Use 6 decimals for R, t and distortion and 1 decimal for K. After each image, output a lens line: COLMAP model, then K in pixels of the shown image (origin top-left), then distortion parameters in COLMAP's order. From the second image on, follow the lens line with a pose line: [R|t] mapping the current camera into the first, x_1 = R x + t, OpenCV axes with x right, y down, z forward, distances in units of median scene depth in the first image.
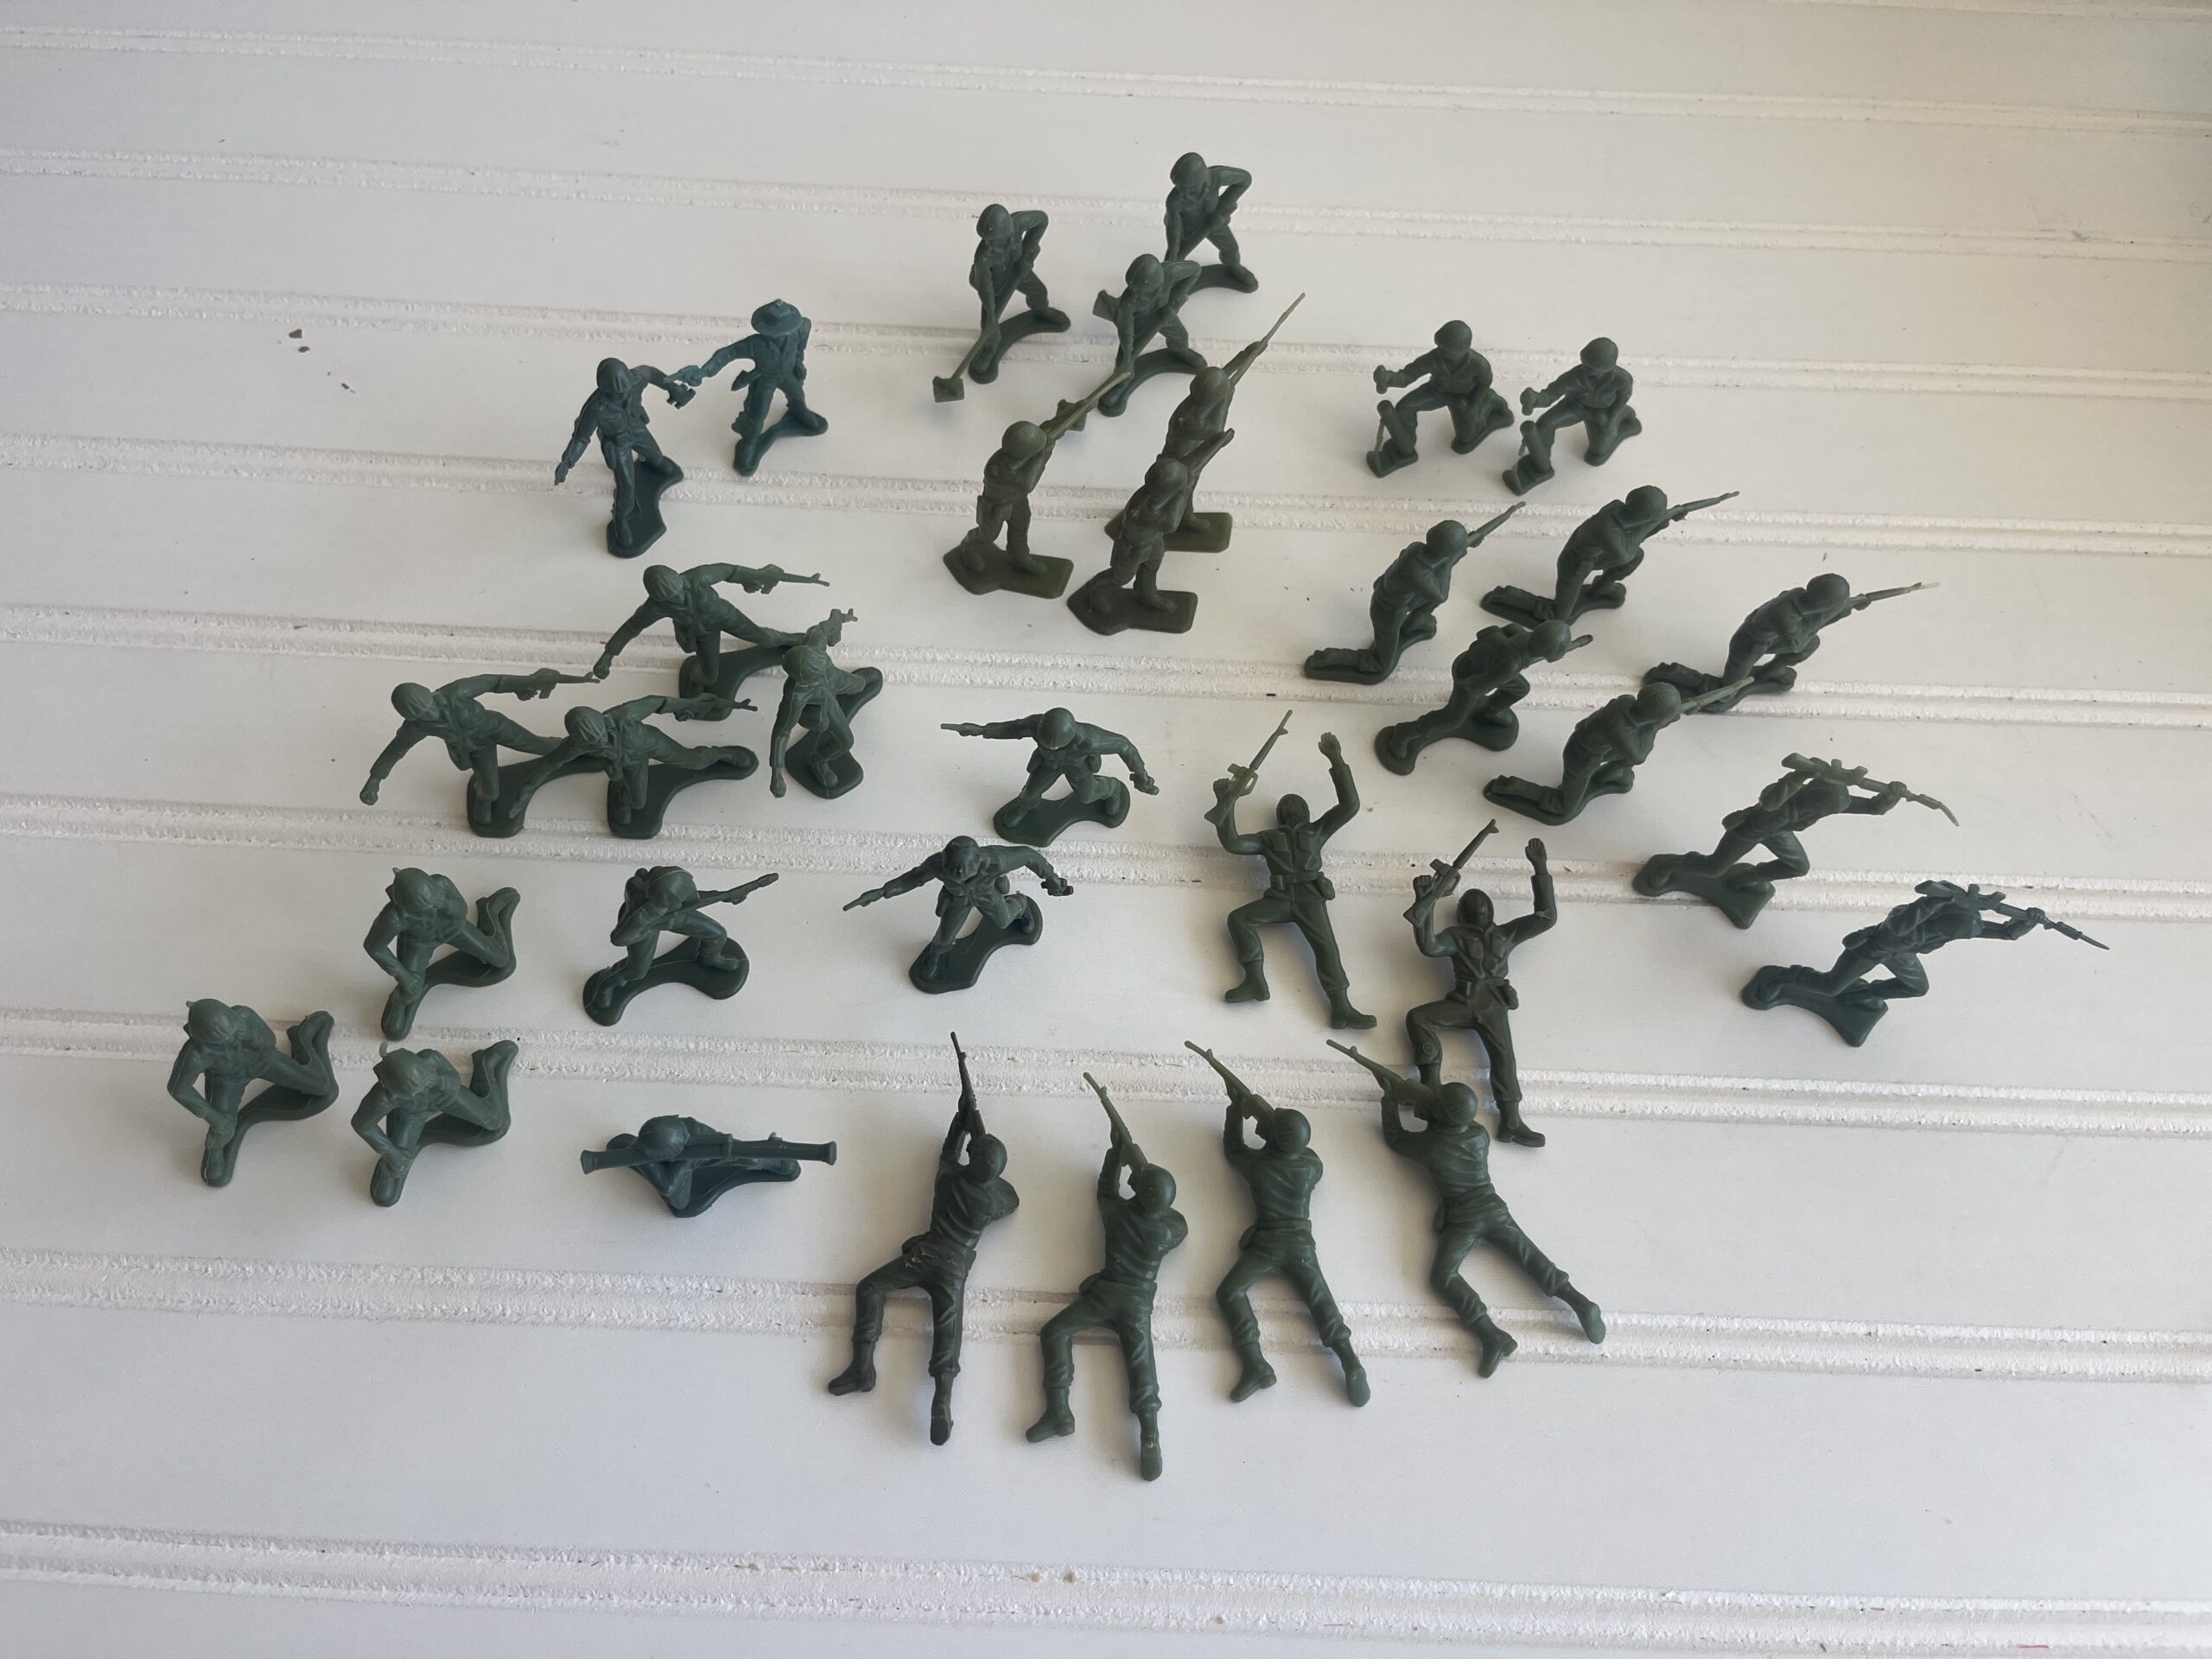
lens RADIAL K [[1659.0, 0, 1119.4], [0, 1659.0, 822.1], [0, 0, 1]] dist [0.045845, -0.028662]
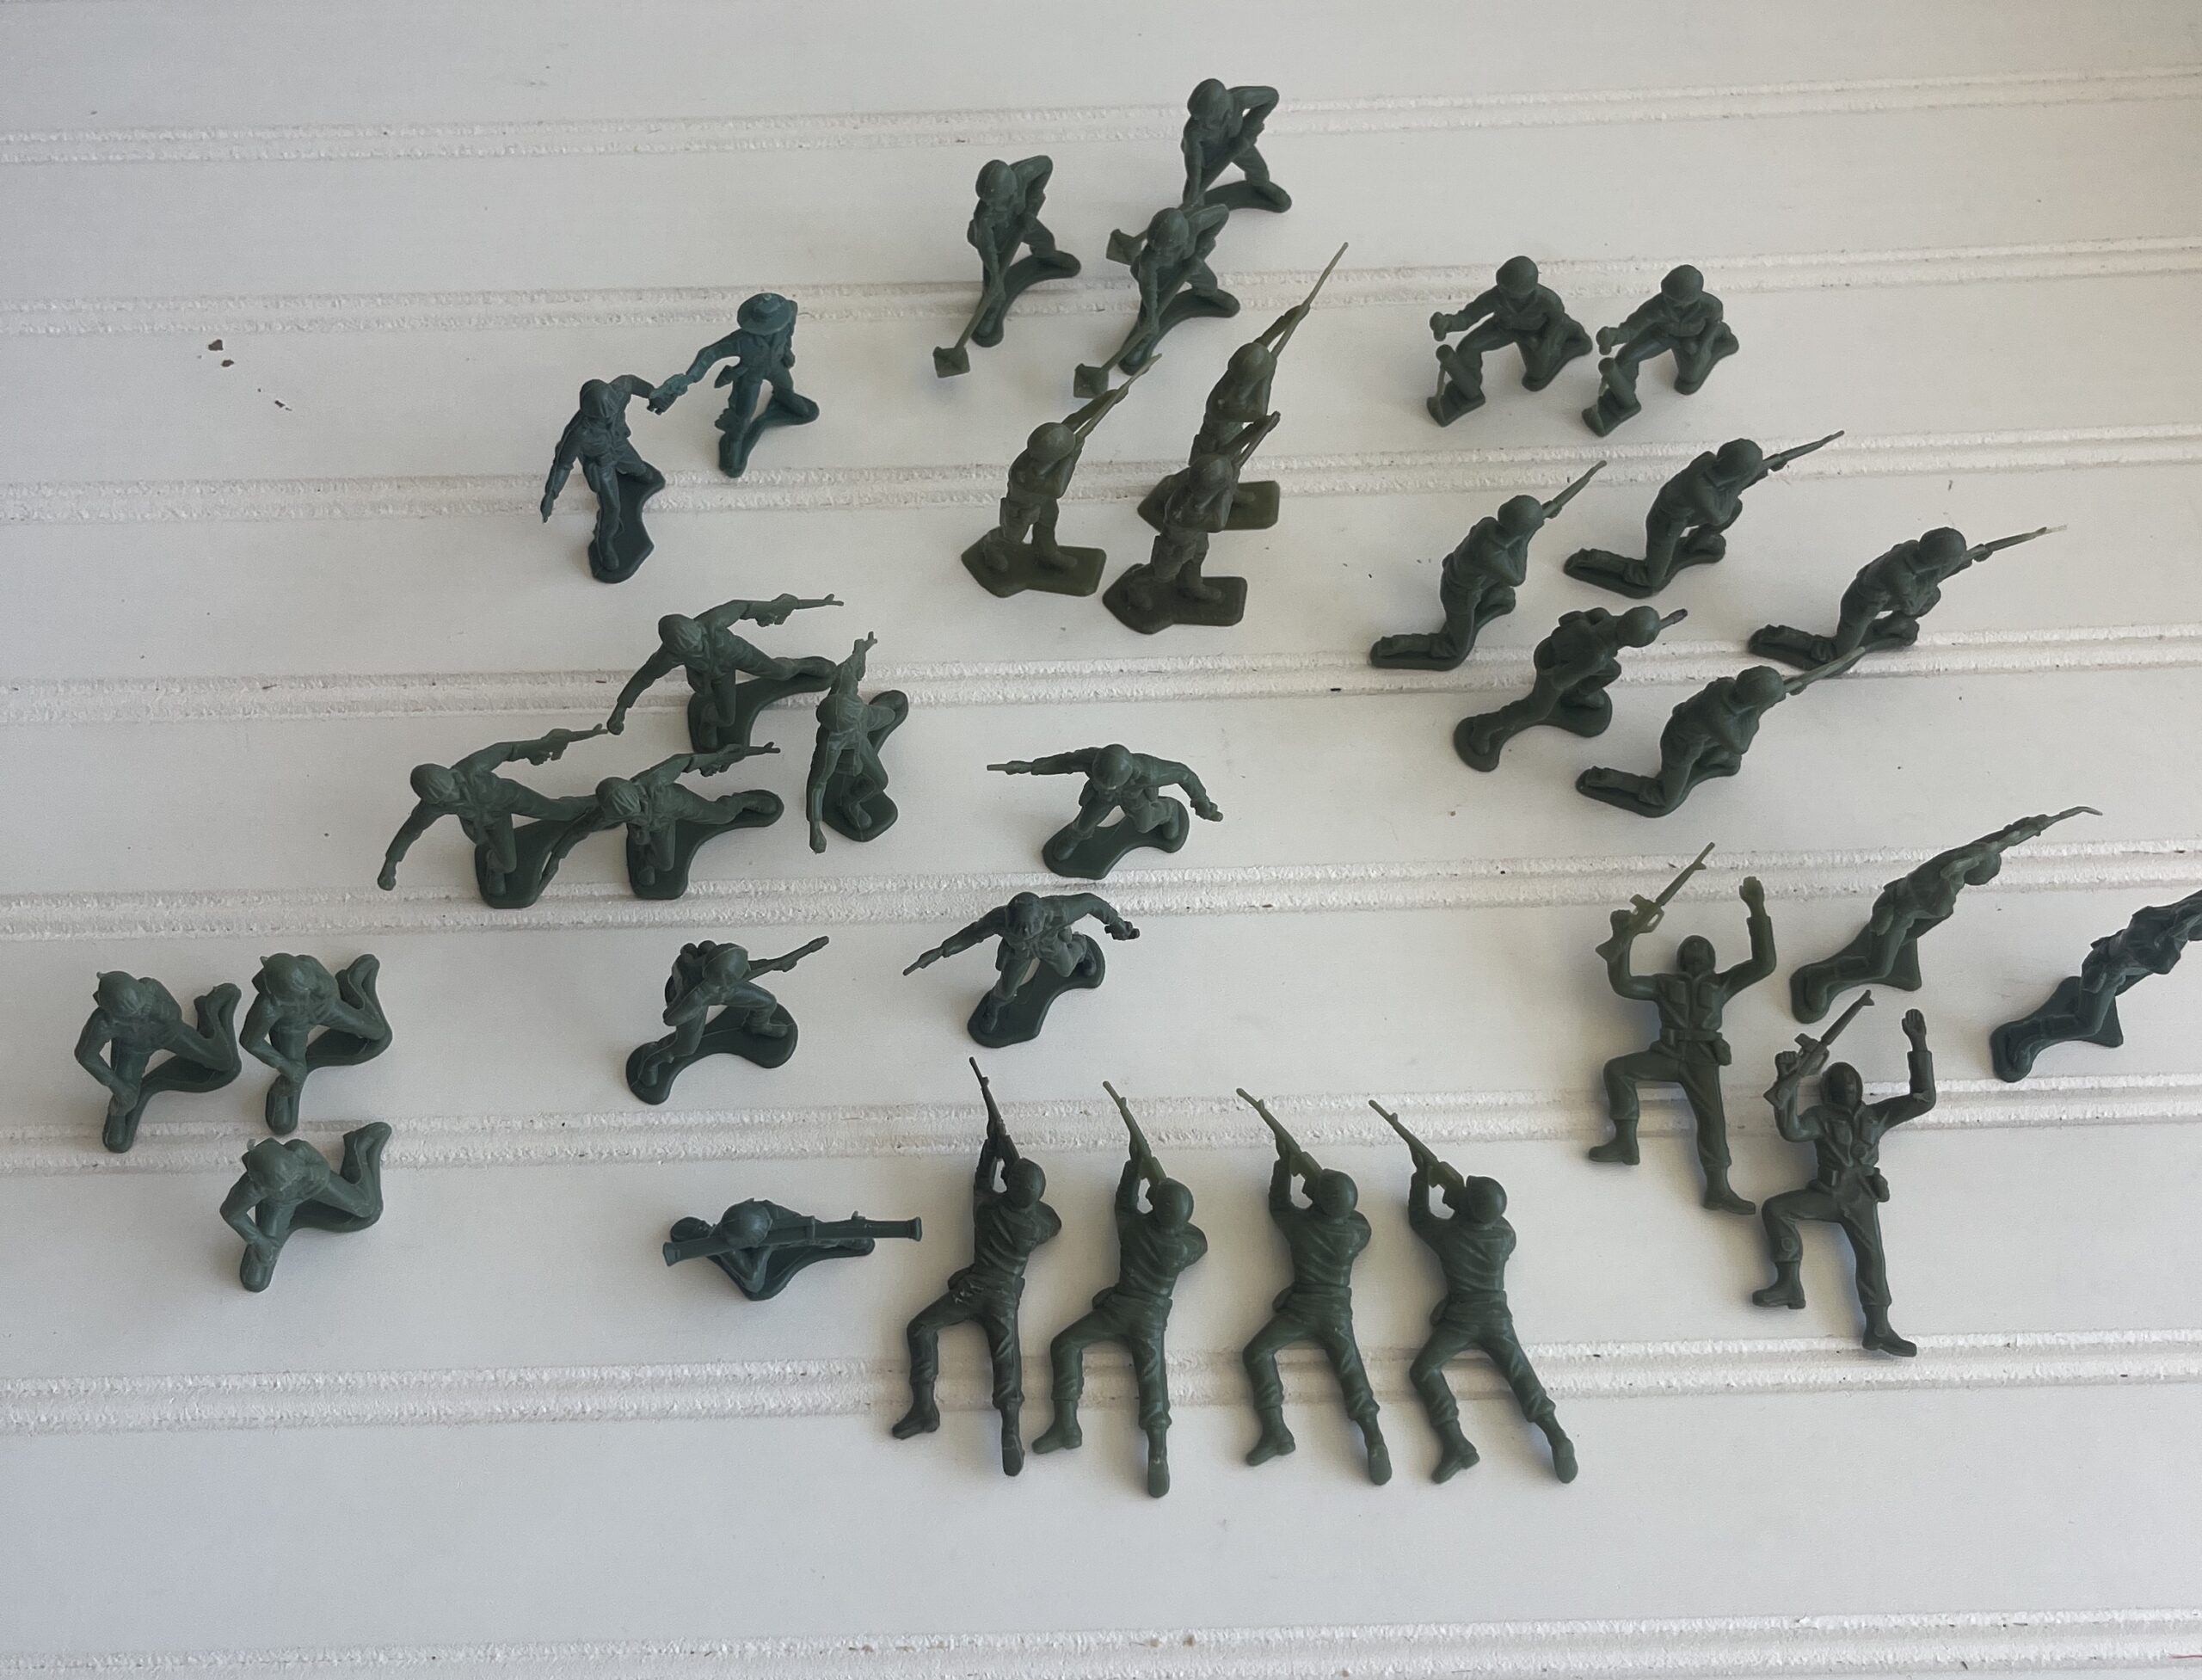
lens RADIAL K [[2205.6, 0, 1098.1], [0, 2205.6, 851.2], [0, 0, 1]] dist [0.047518, 0.000000]
pose [[0.997674, -0.065649, -0.018333, -0.023320], [0.066584, 0.996200, 0.056142, -0.069949], [0.014578, -0.057232, 0.998254, -0.223014]]
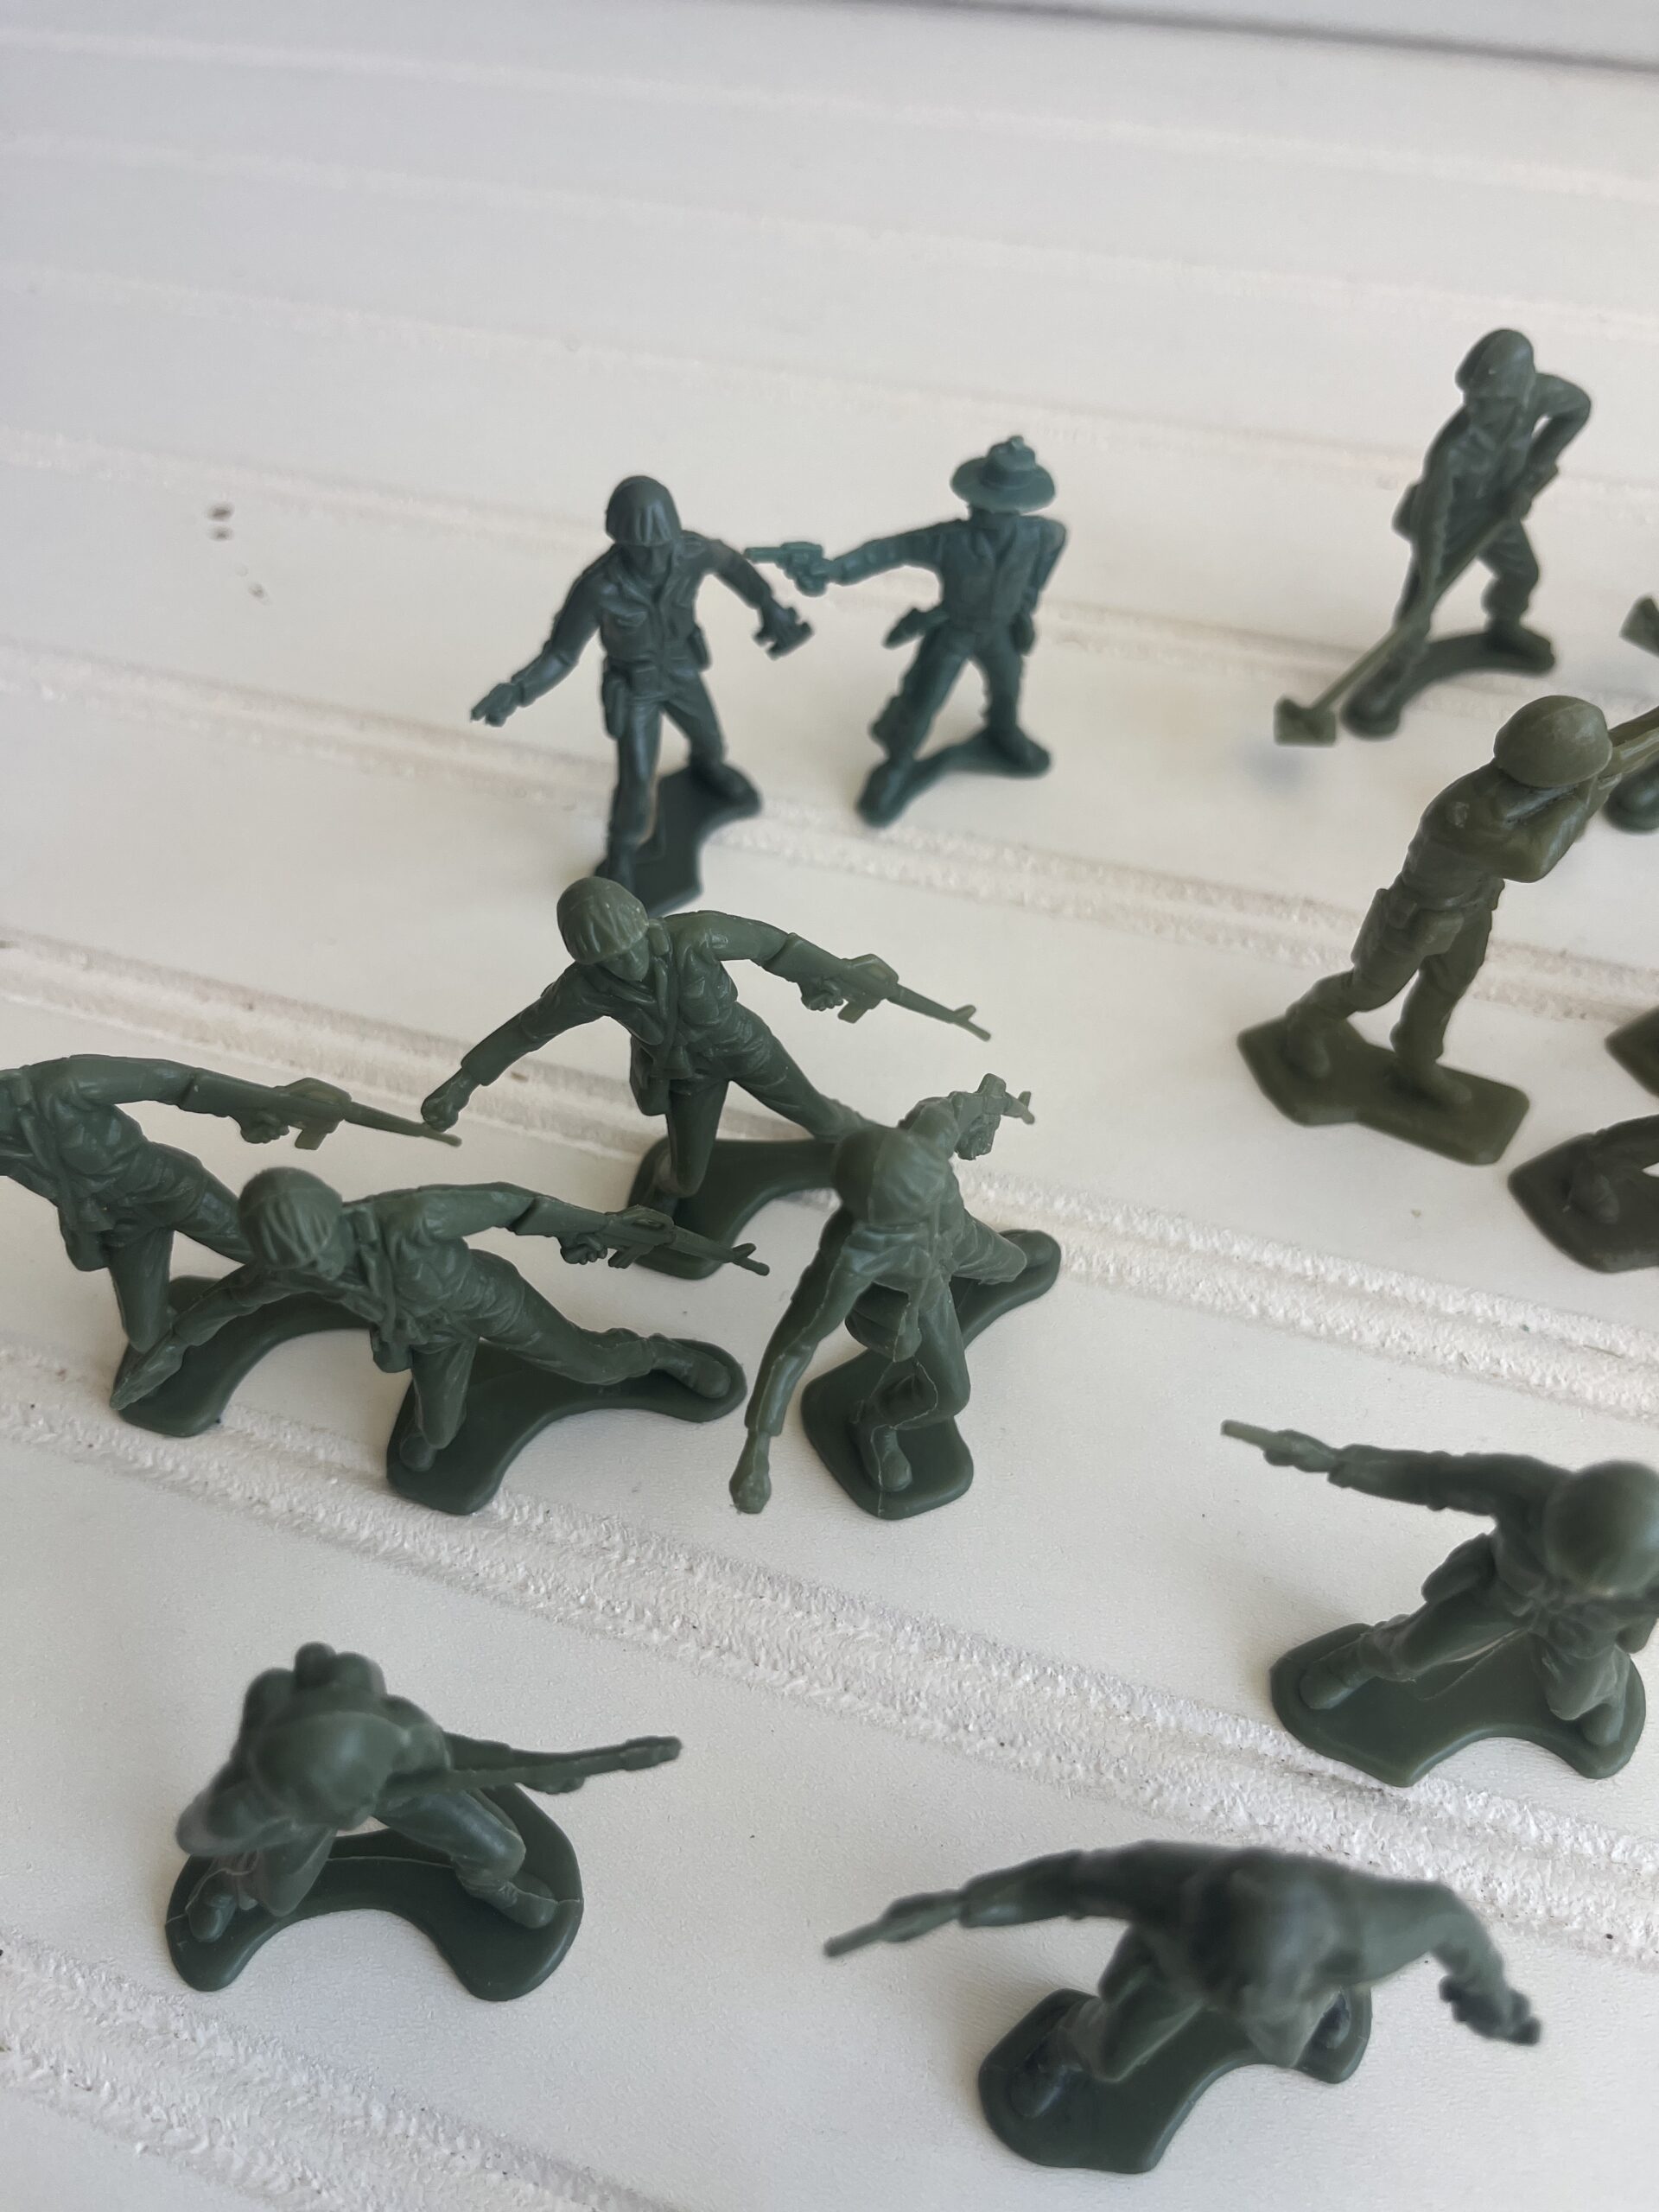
lens RADIAL K [[1796.7, 0, 843.0], [0, 1796.7, 1126.8], [0, 0, 1]] dist [0.020058, -0.026085]
pose [[0.952202, 0.186948, -0.241580, -0.095071], [-0.225699, 0.963496, -0.143999, -0.042065], [0.205841, 0.191641, 0.959637, 0.556301]]
